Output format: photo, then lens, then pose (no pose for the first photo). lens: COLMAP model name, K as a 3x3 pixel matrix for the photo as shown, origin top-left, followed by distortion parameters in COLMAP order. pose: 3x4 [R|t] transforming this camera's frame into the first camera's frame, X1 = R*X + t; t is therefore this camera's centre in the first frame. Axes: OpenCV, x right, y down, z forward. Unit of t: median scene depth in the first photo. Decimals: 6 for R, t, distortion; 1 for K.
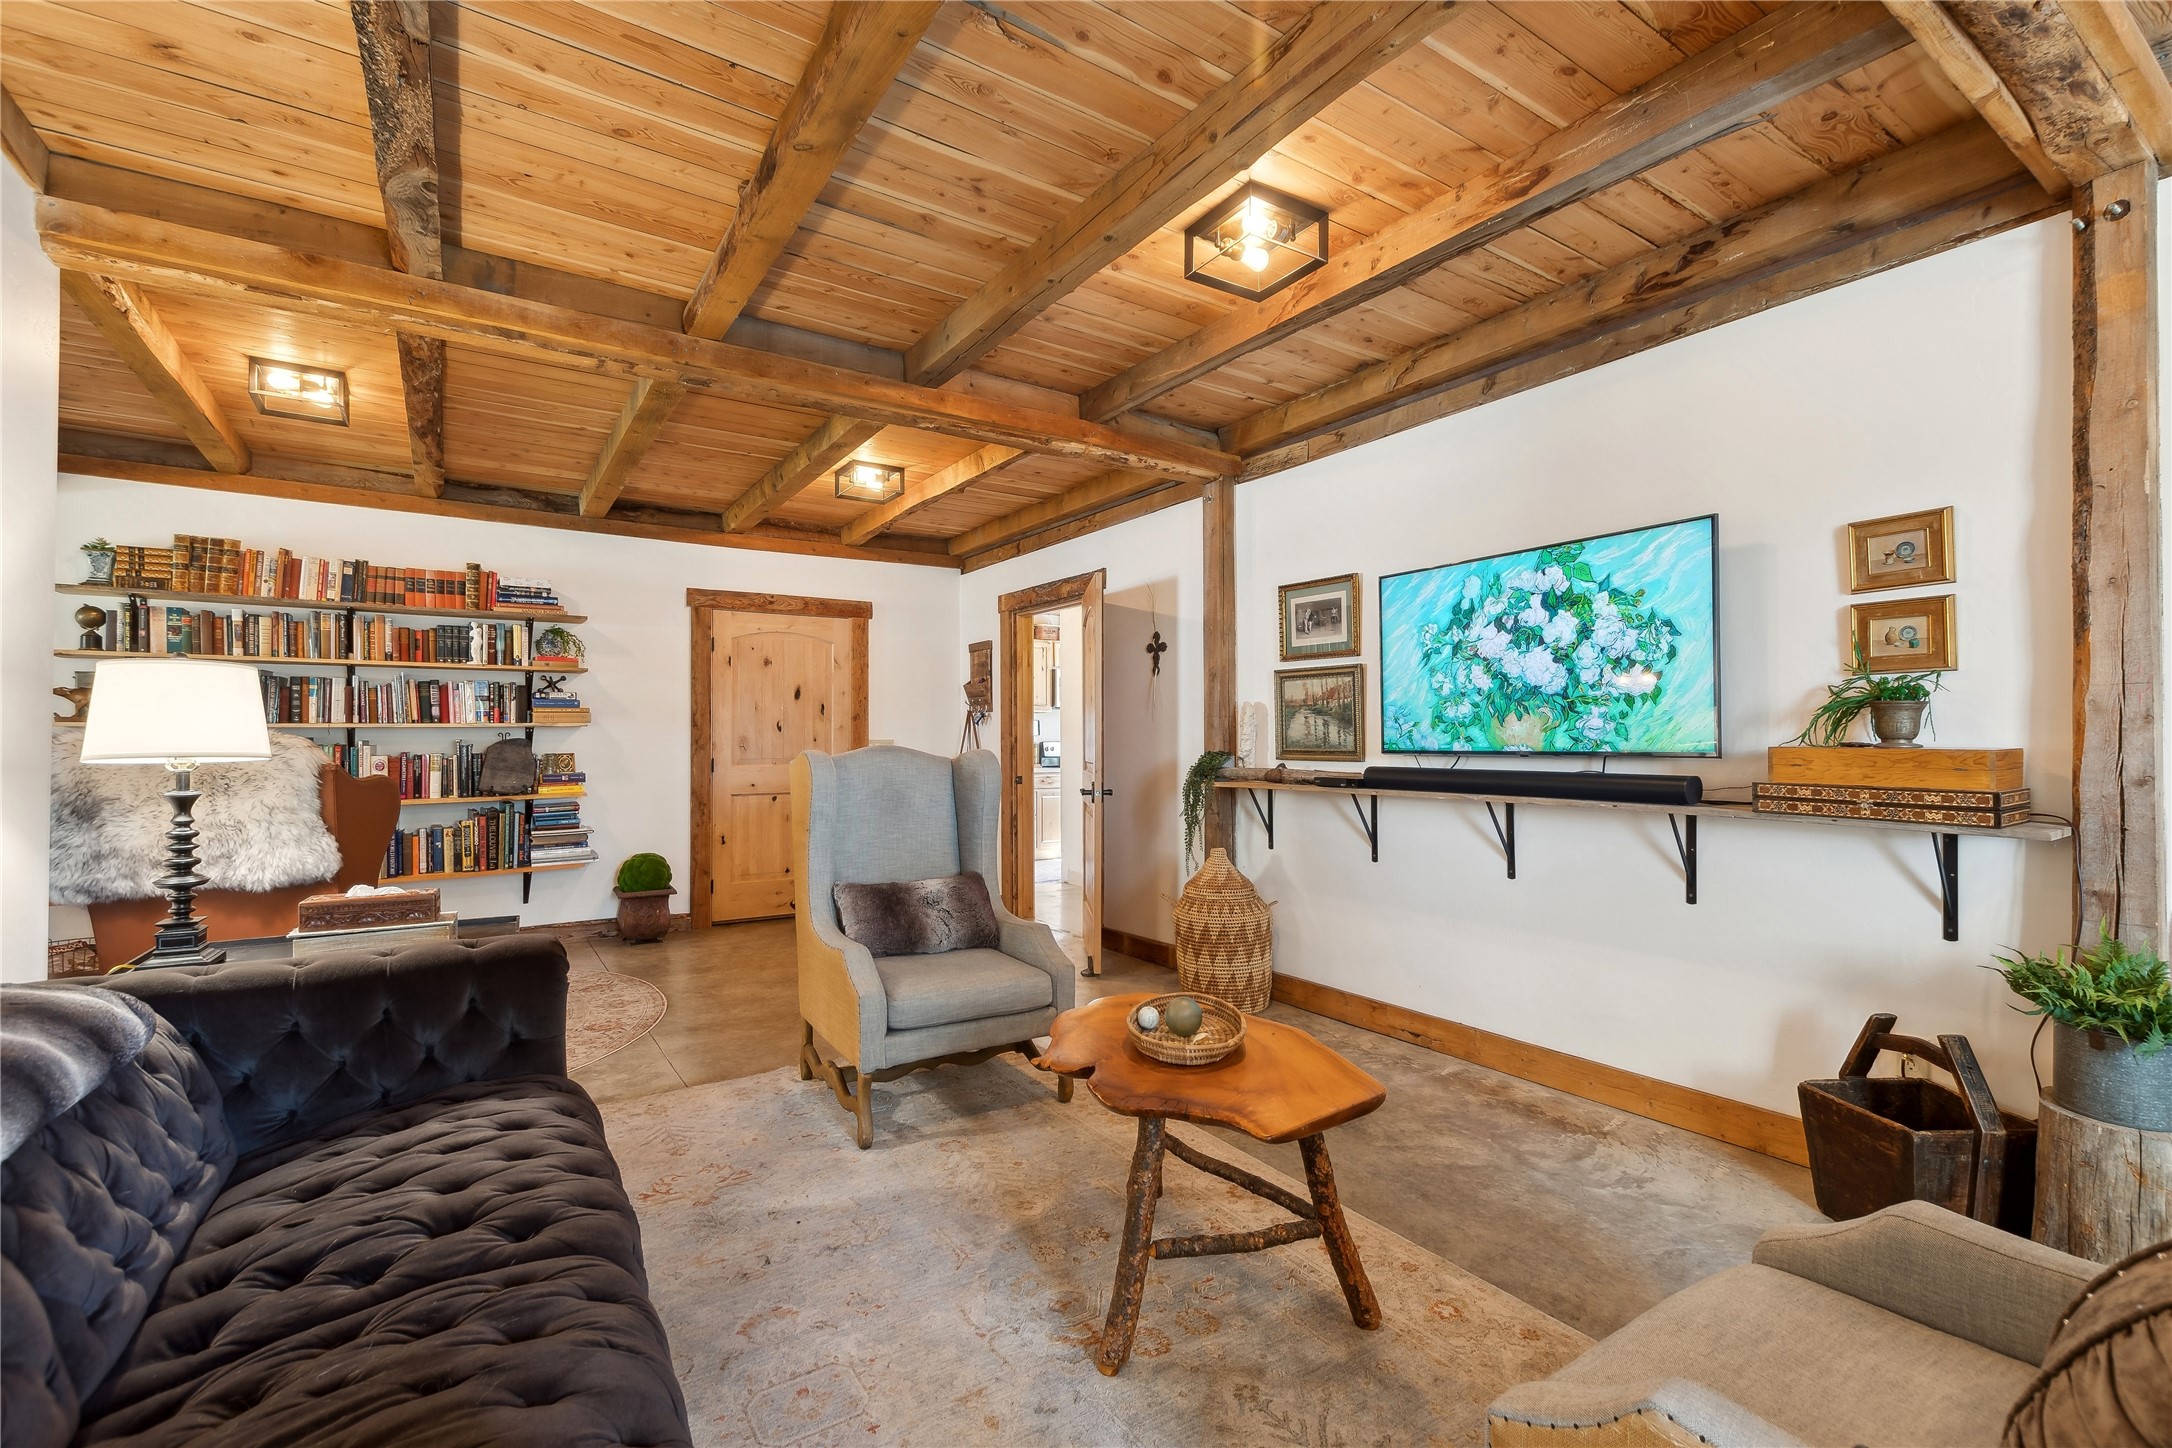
lens RADIAL K [[958.1, 0, 1088.8], [0, 958.1, 726.5], [0, 0, 1]] dist [0.004216, -0.000080]
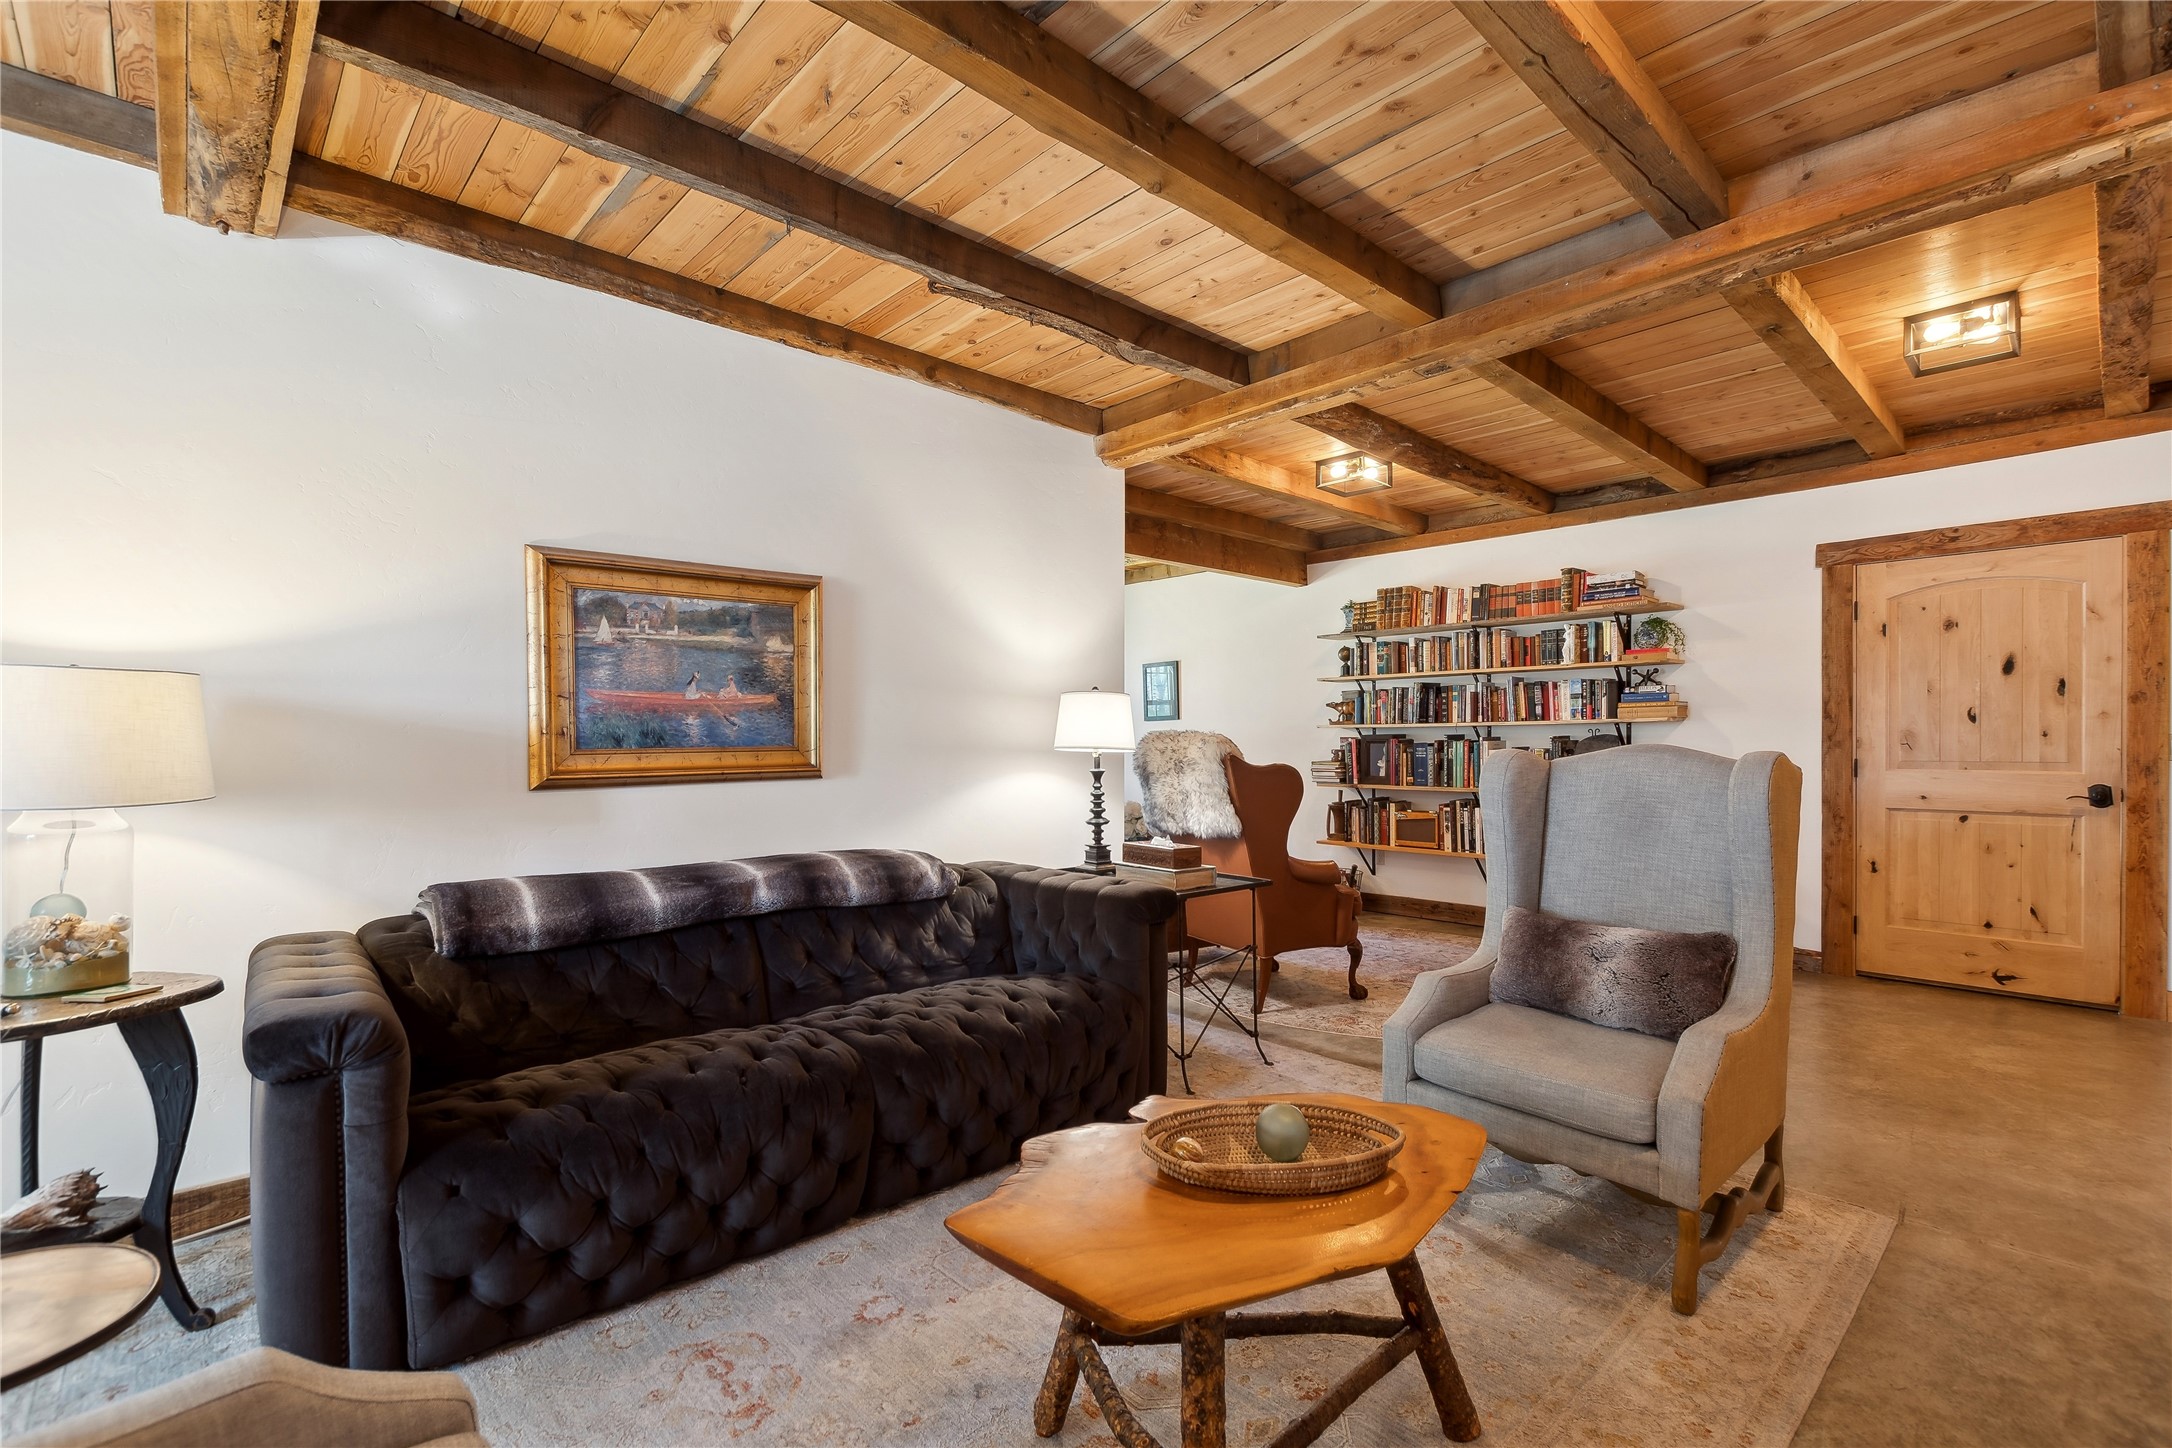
lens RADIAL K [[958.1, 0, 1085.3], [0, 958.1, 744.9], [0, 0, 1]] dist [0.004216, -0.000080]
pose [[0.164941, 0.008590, -0.986266, 0.344657], [0.017424, 0.999781, 0.011622, 0.002645], [0.986149, -0.019102, 0.164756, 0.335472]]
